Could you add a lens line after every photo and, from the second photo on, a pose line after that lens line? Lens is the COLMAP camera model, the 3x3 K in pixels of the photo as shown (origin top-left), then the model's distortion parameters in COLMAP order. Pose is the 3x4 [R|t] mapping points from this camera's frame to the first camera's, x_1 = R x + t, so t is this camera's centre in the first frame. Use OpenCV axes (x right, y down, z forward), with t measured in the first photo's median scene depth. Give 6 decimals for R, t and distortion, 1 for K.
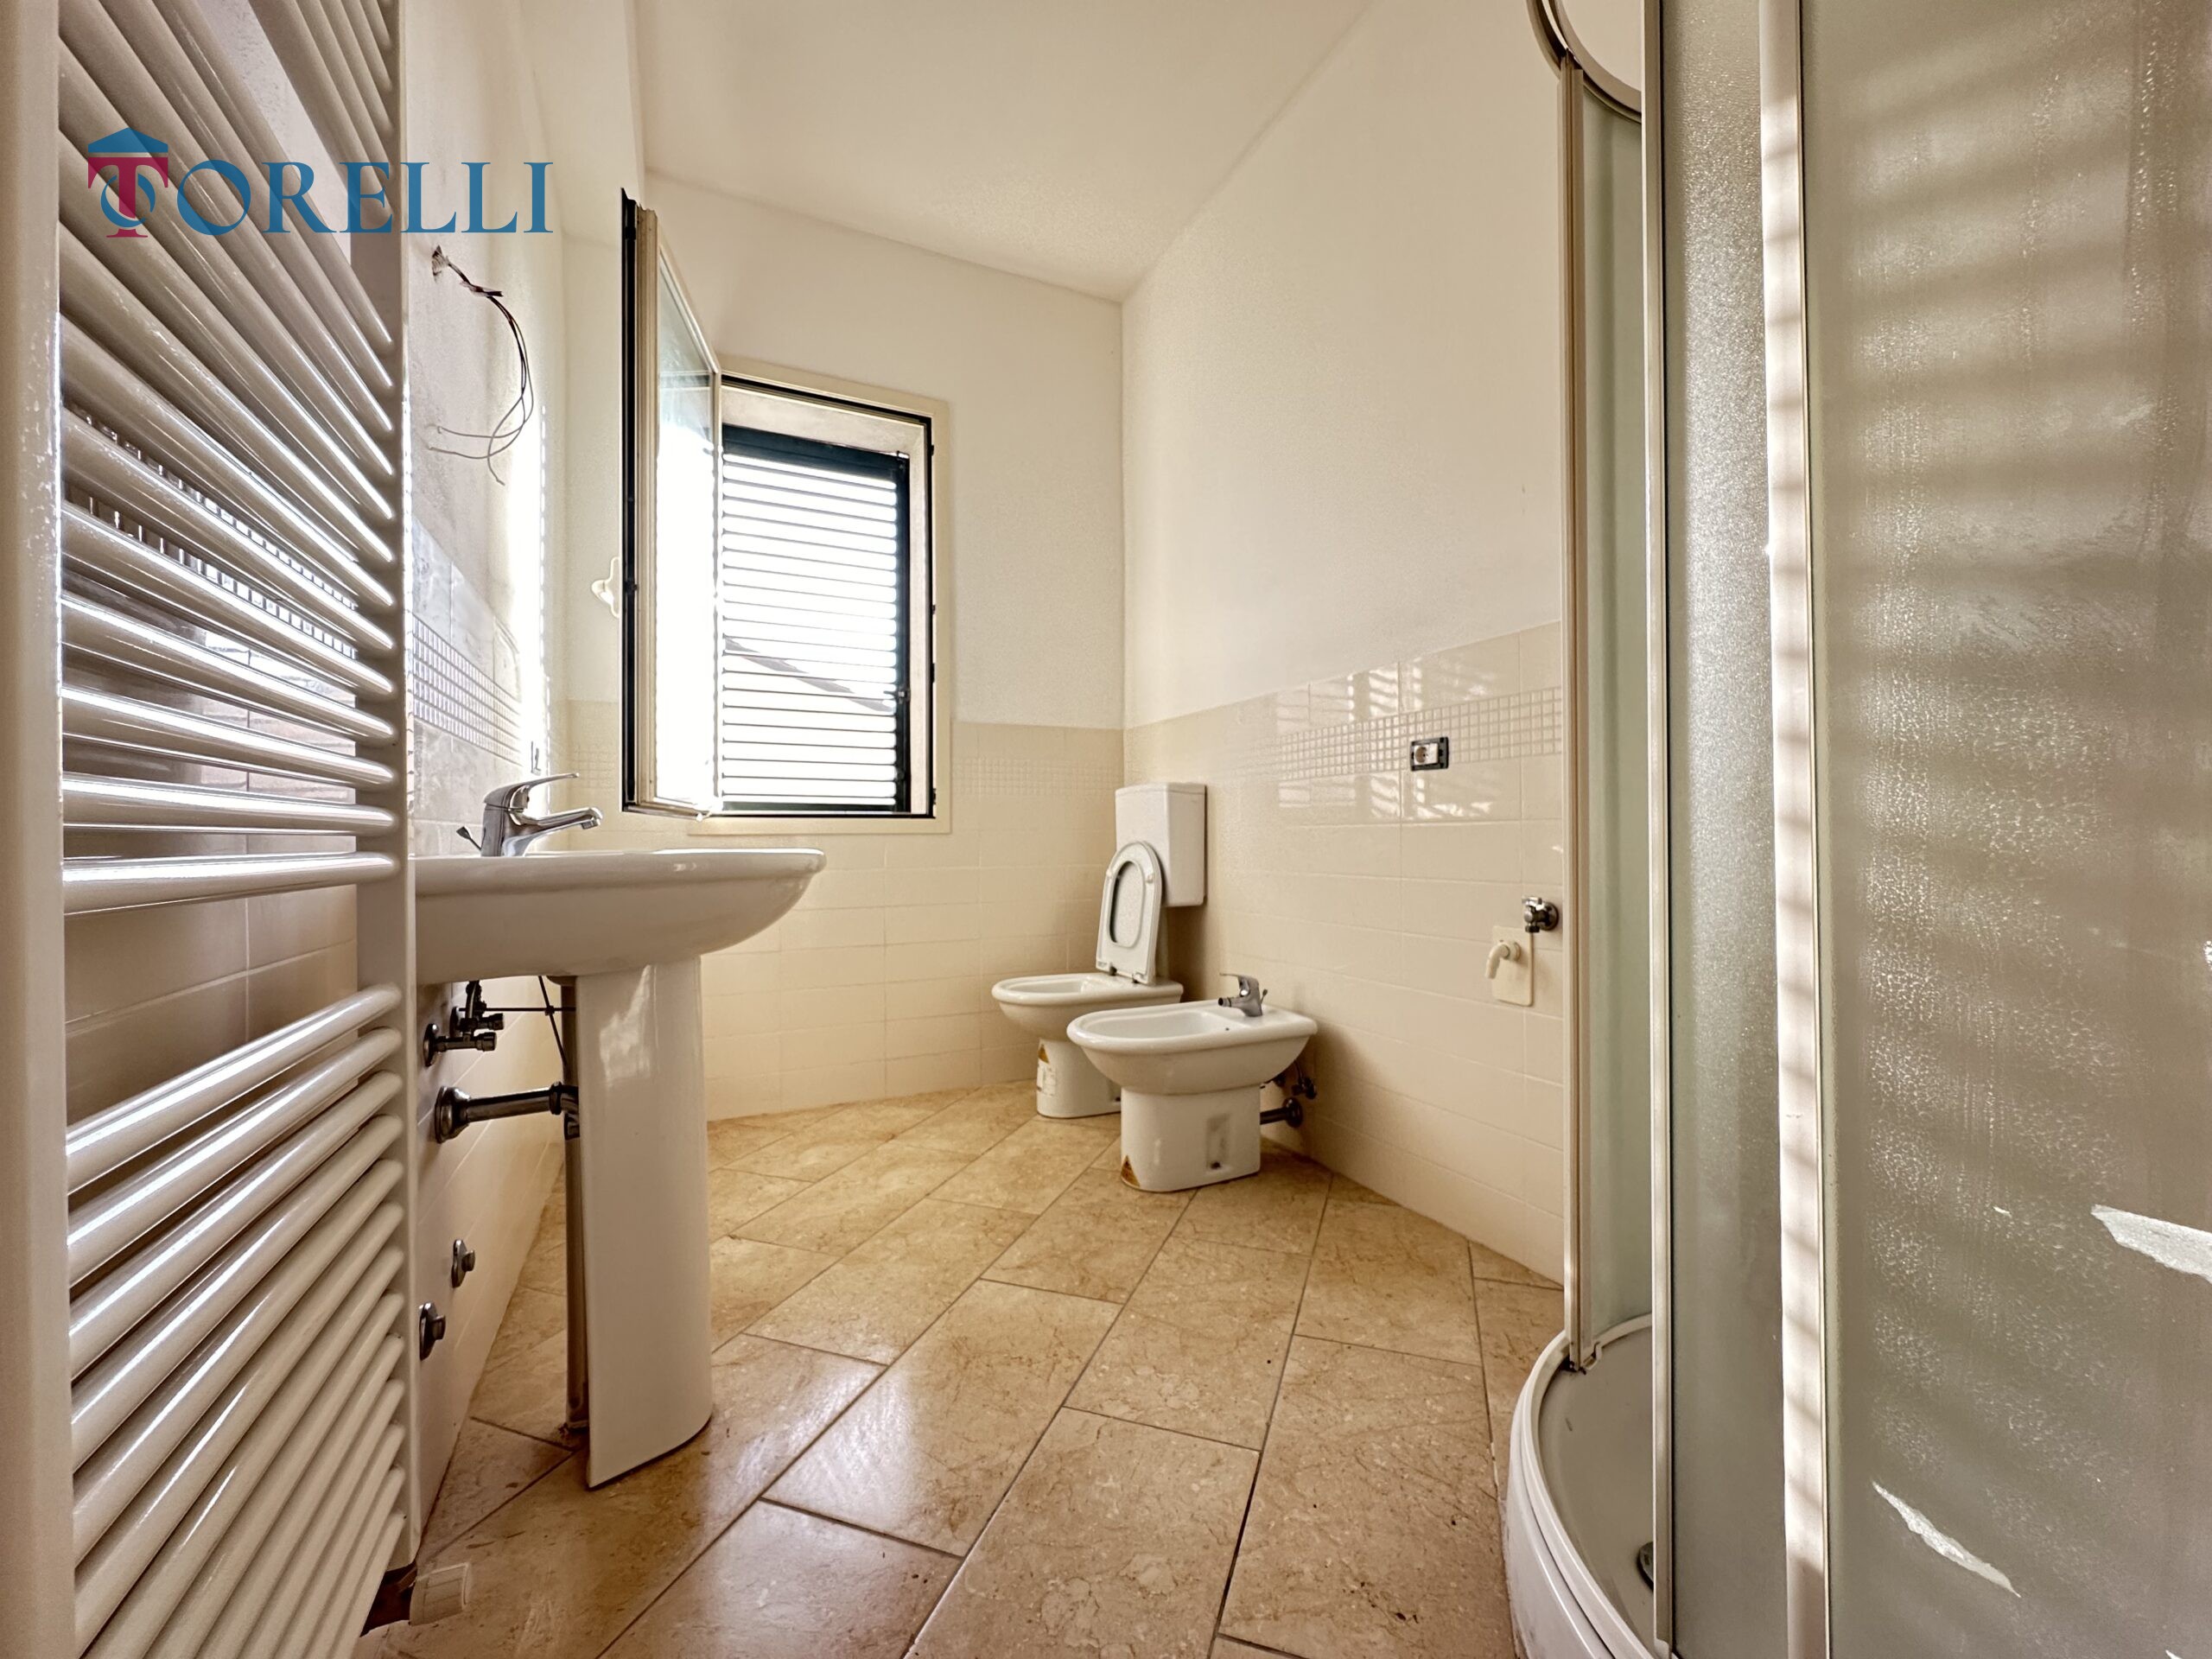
lens RADIAL K [[877.3, 0, 1109.7], [0, 877.3, 835.1], [0, 0, 1]] dist [-0.001499, 0.000278]
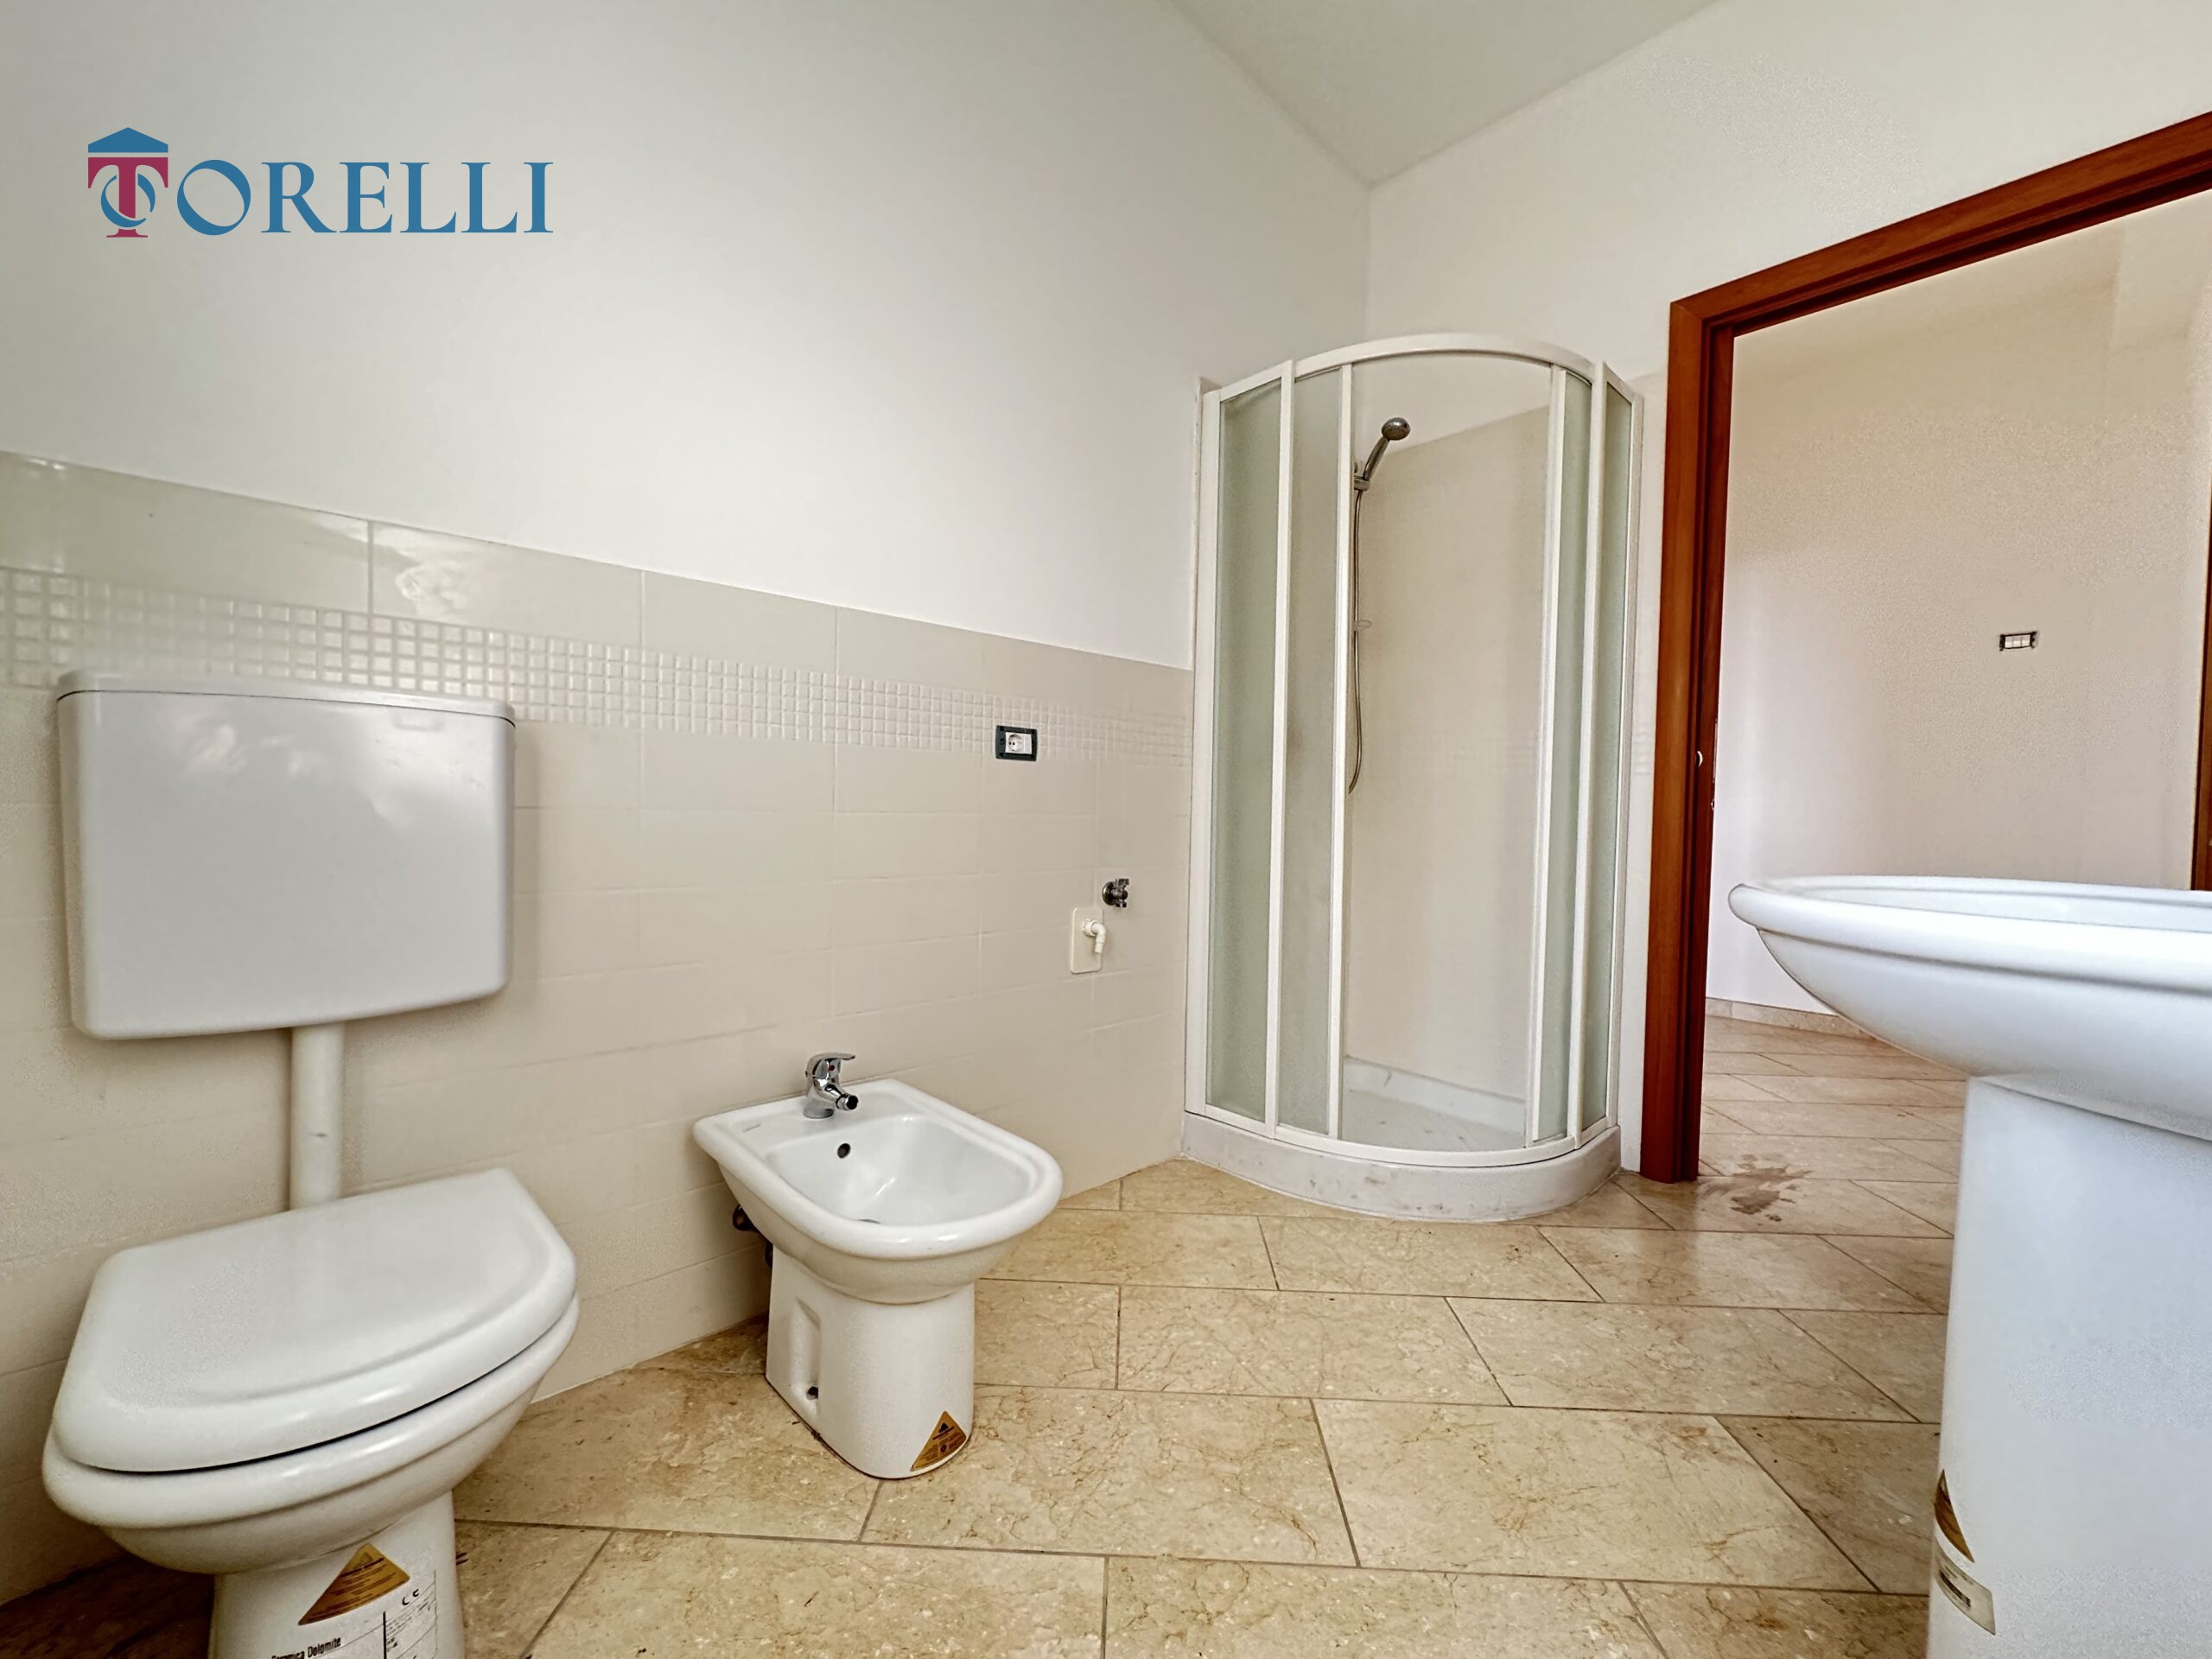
lens RADIAL K [[877.3, 0, 1110.9], [0, 877.3, 834.9], [0, 0, 1]] dist [-0.001499, 0.000278]
pose [[-0.298035, -0.027600, 0.954156, -0.689314], [-0.023603, 0.999489, 0.021538, -0.014772], [-0.954263, -0.016102, -0.298534, 1.400252]]
